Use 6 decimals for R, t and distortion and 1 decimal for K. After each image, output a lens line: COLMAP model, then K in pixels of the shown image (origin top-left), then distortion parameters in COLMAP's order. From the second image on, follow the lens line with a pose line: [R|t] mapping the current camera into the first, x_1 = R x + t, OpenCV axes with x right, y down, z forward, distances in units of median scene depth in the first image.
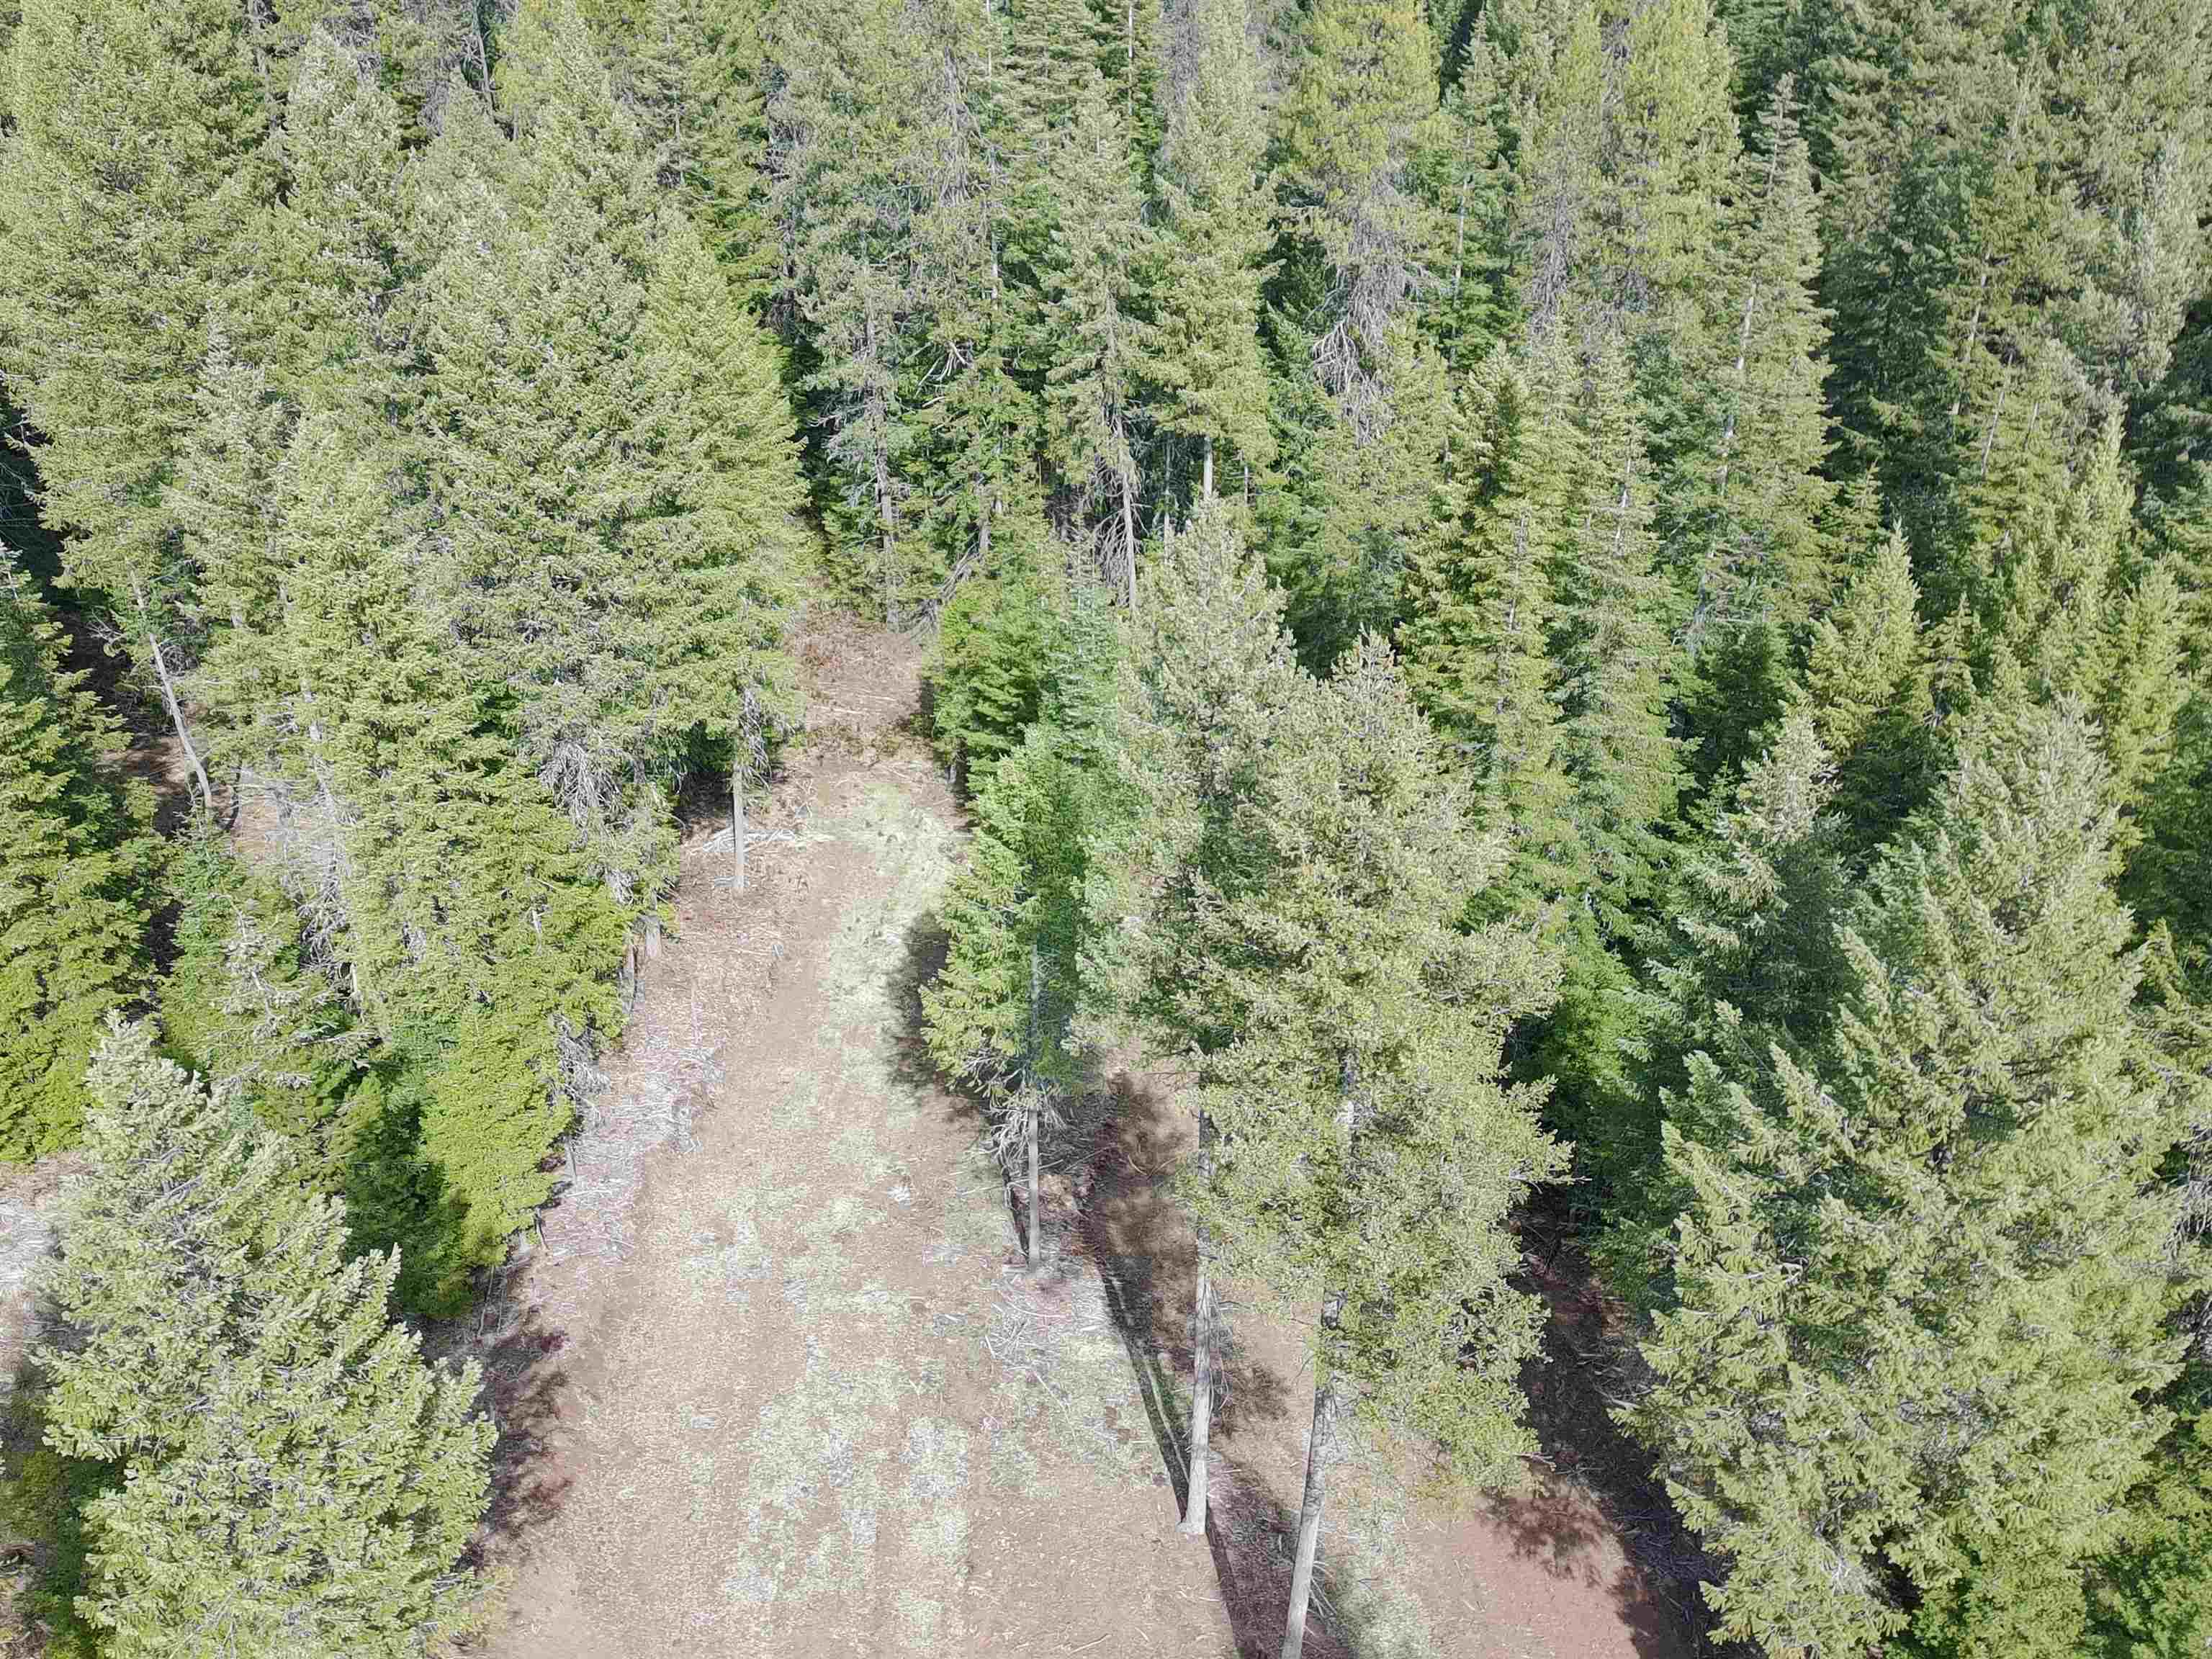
lens RADIAL K [[2018.1, 0, 1097.9], [0, 2018.1, 826.4], [0, 0, 1]] dist [0.055462, -0.029811]
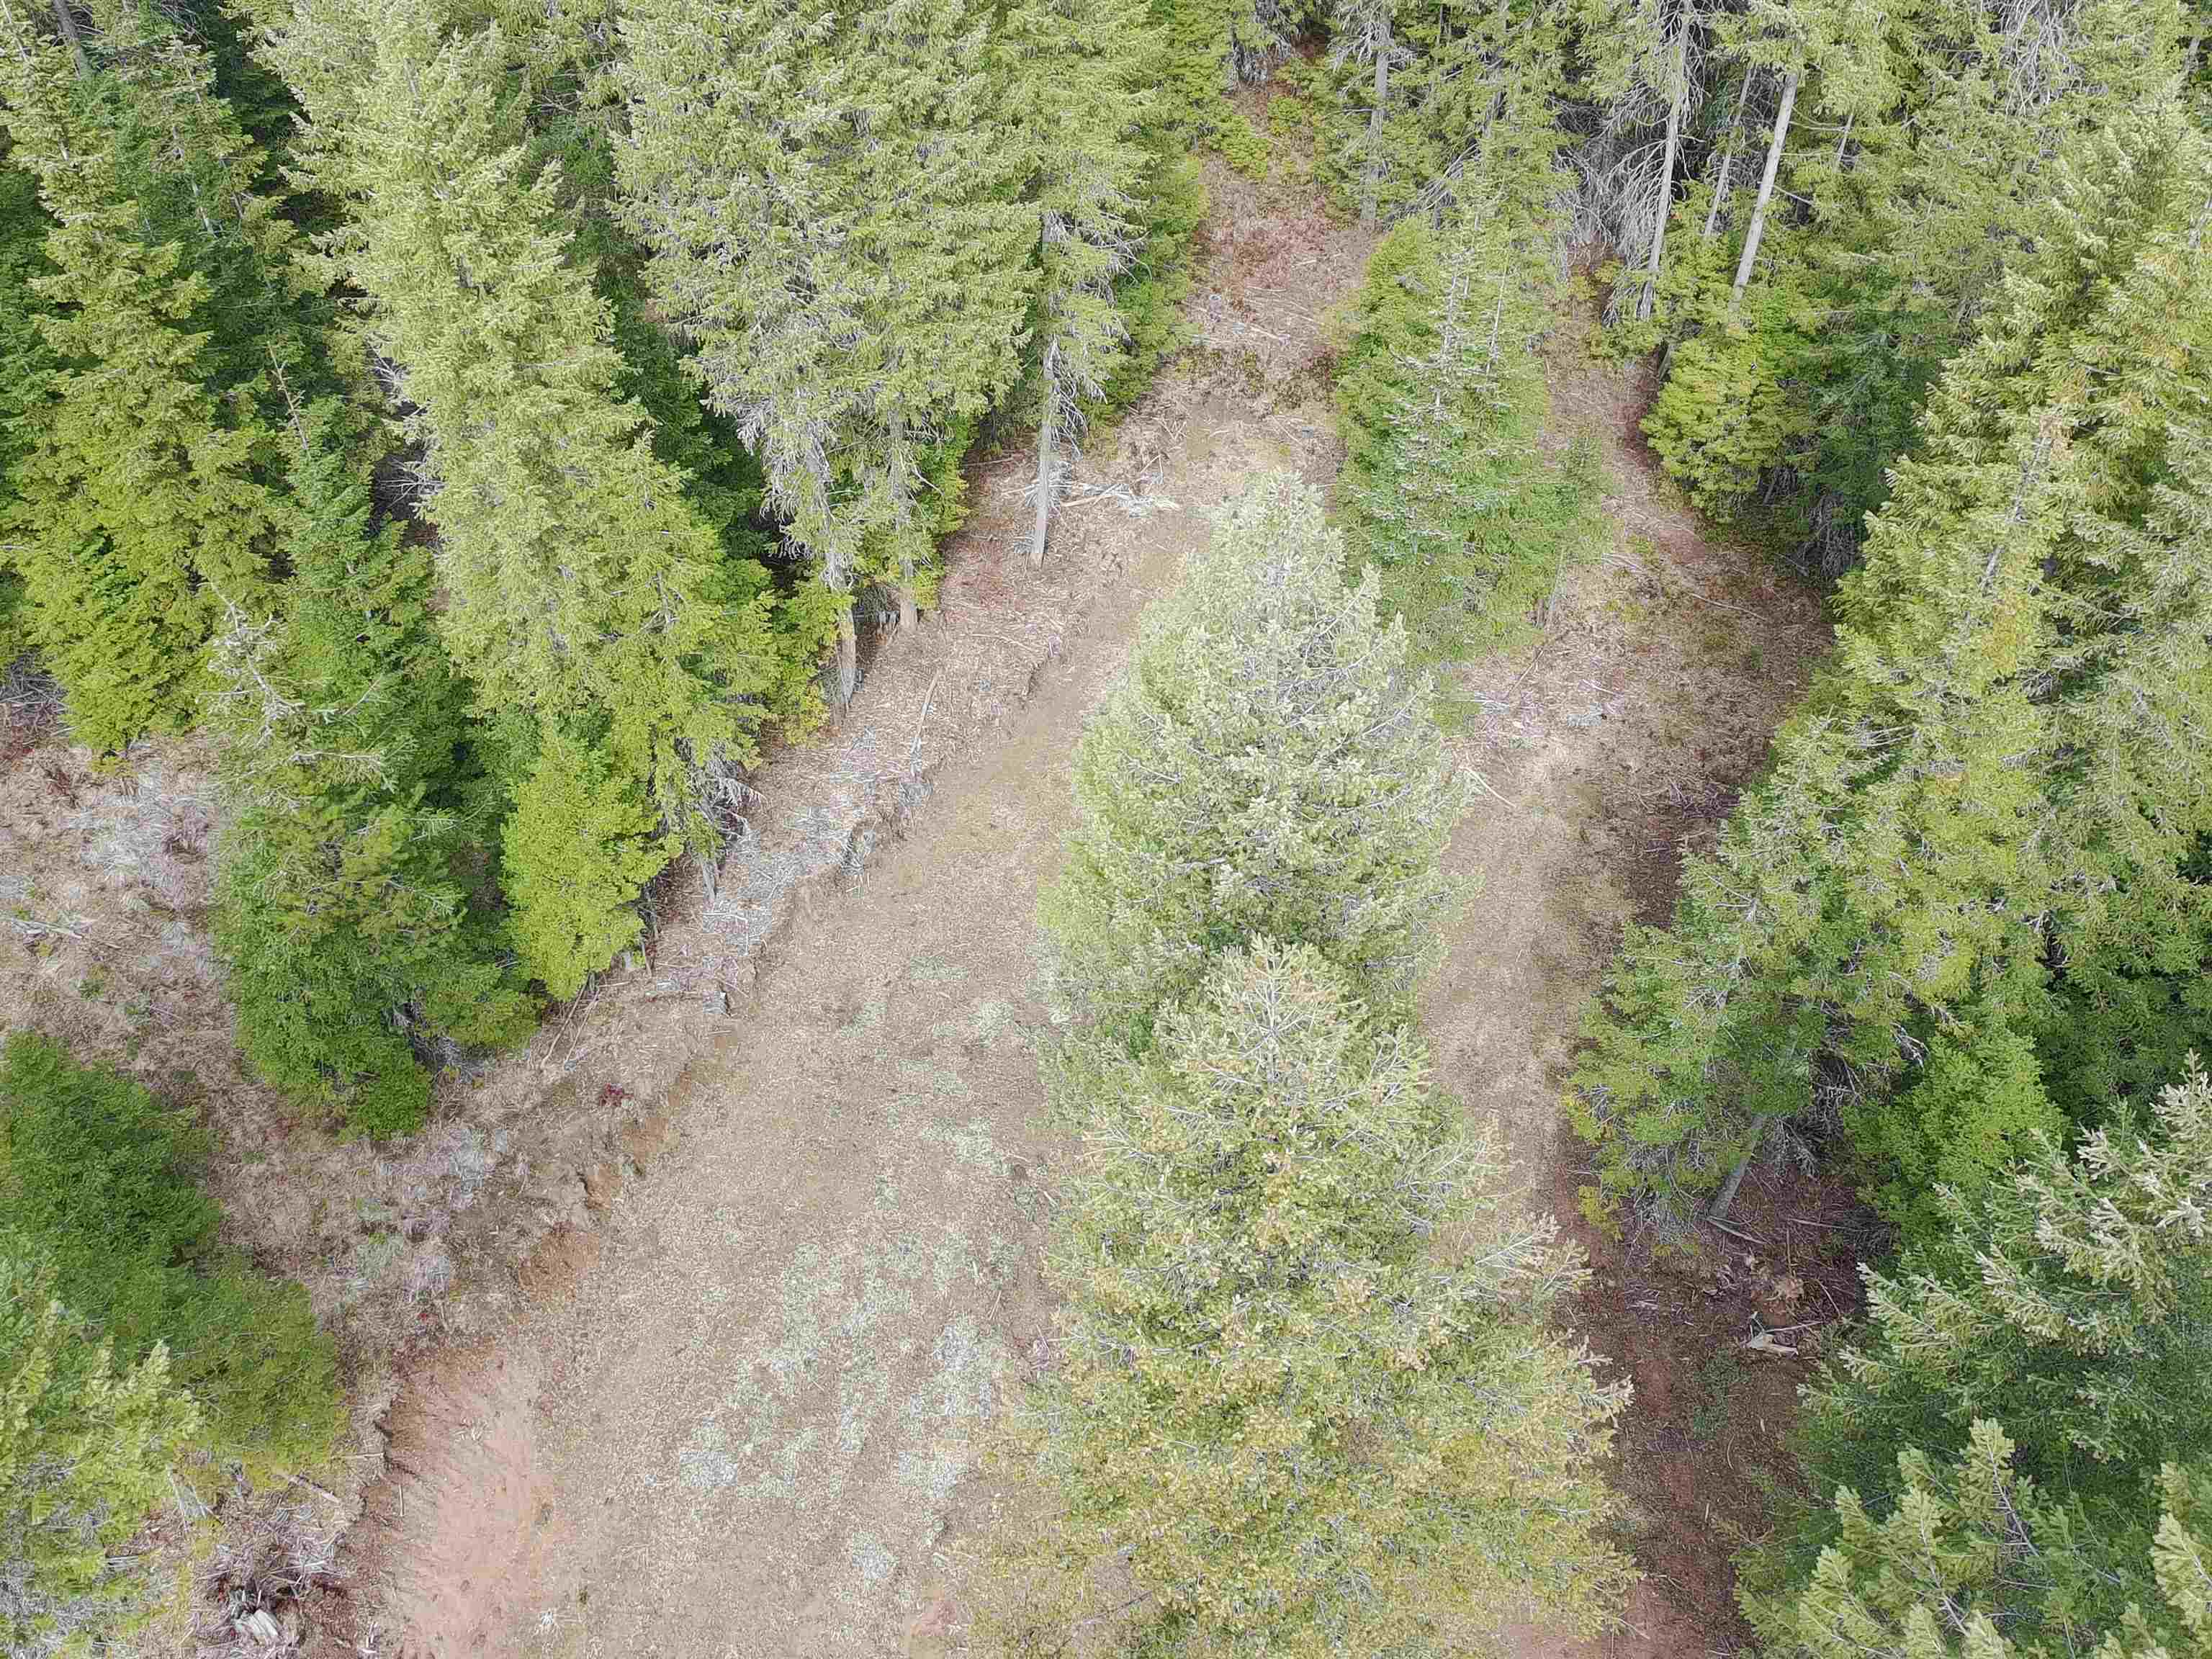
lens RADIAL K [[2018.1, 0, 1087.5], [0, 2018.1, 833.6], [0, 0, 1]] dist [0.055462, -0.029811]
pose [[0.929095, 0.268672, -0.254160, 0.109549], [-0.190701, 0.936836, 0.293211, -0.140903], [0.316884, -0.223952, 0.921645, 0.253398]]
